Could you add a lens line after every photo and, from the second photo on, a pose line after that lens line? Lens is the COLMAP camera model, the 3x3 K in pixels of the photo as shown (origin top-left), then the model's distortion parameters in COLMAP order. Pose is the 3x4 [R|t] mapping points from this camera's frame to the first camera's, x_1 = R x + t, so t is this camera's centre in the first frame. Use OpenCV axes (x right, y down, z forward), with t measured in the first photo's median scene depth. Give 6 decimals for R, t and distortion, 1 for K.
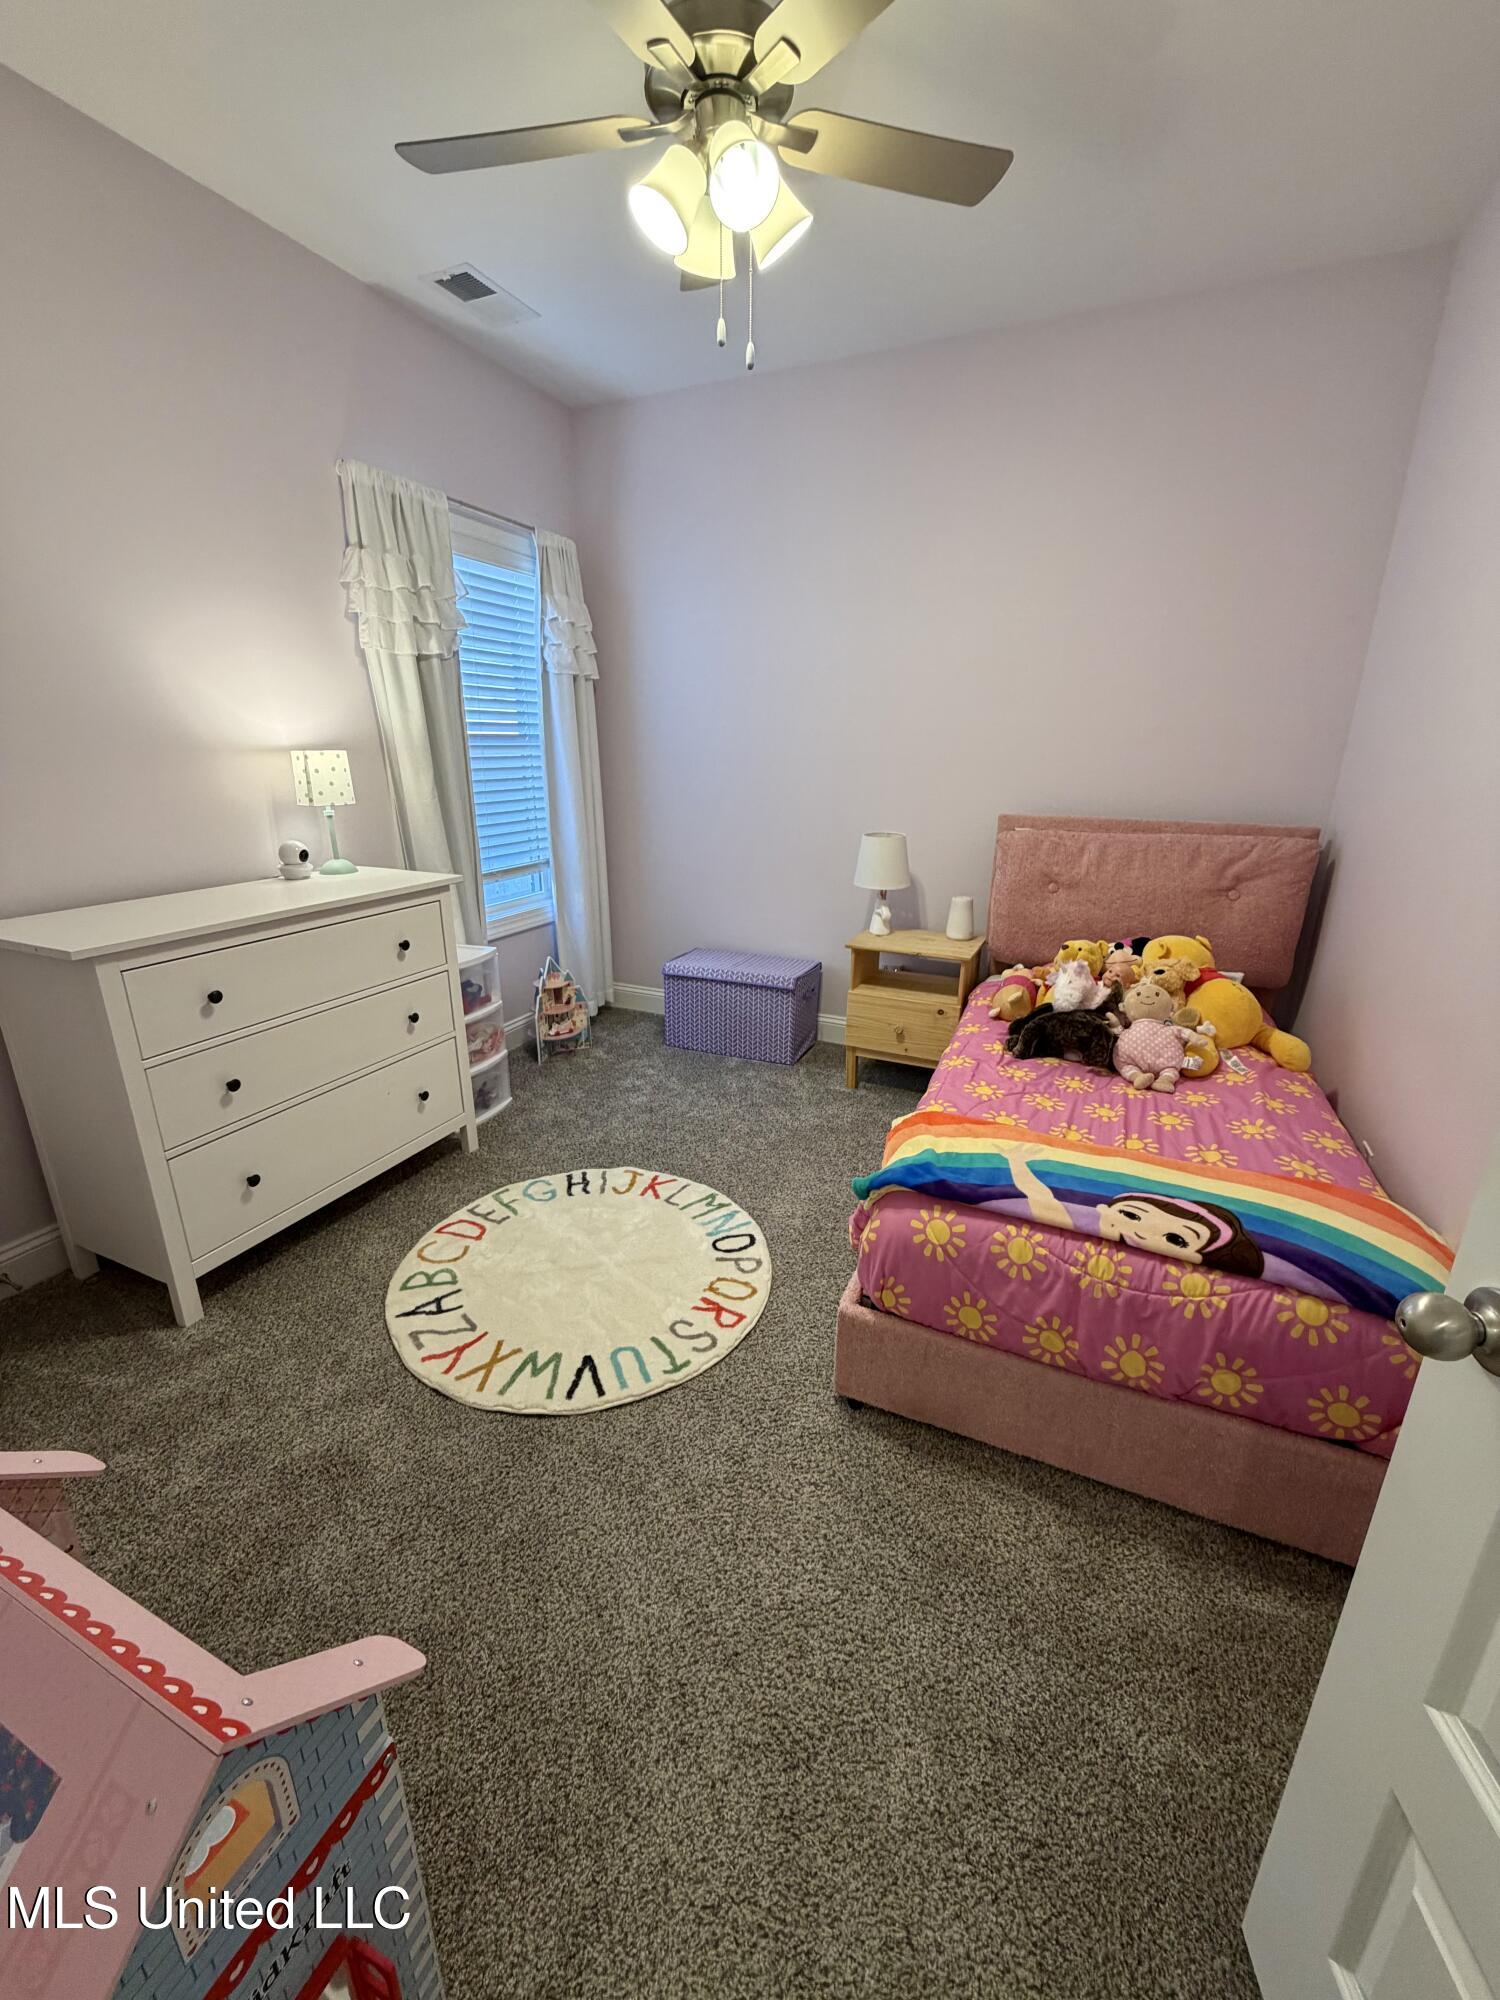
lens RADIAL K [[794.8, 0, 755.4], [0, 794.8, 997.3], [0, 0, 1]] dist [-0.000496, -0.000031]
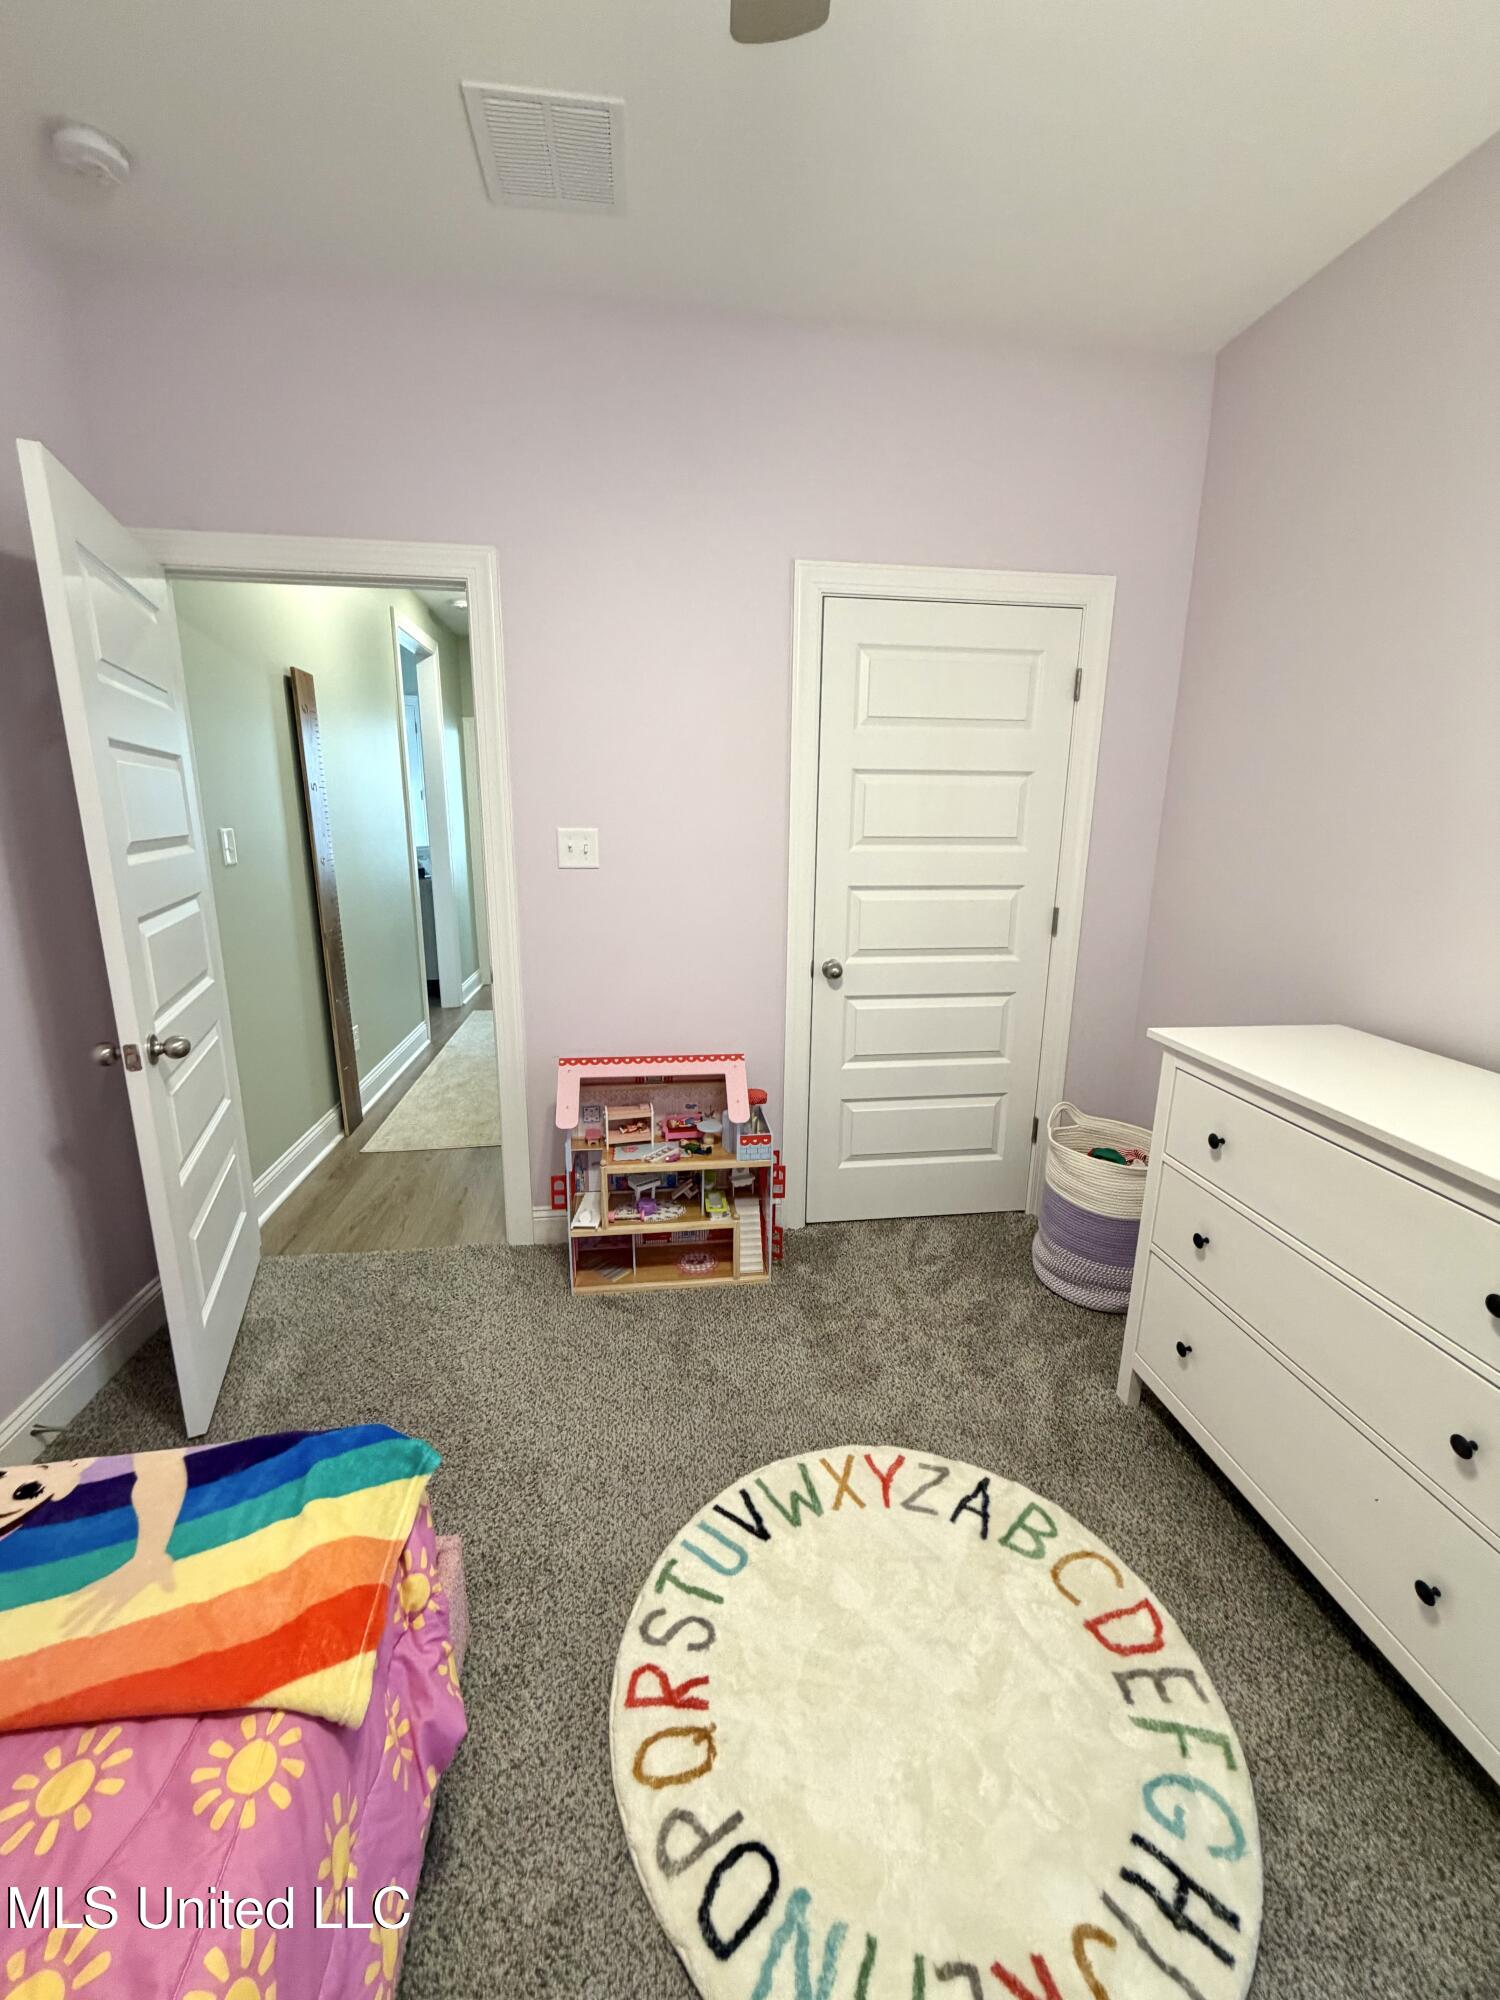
lens RADIAL K [[794.8, 0, 749.3], [0, 794.8, 1001.0], [0, 0, 1]] dist [-0.000496, -0.000031]
pose [[-0.853452, 0.108828, -0.509683, 0.180902], [-0.170605, 0.865736, 0.470527, -0.453183], [0.492457, 0.488527, -0.720297, 1.290544]]
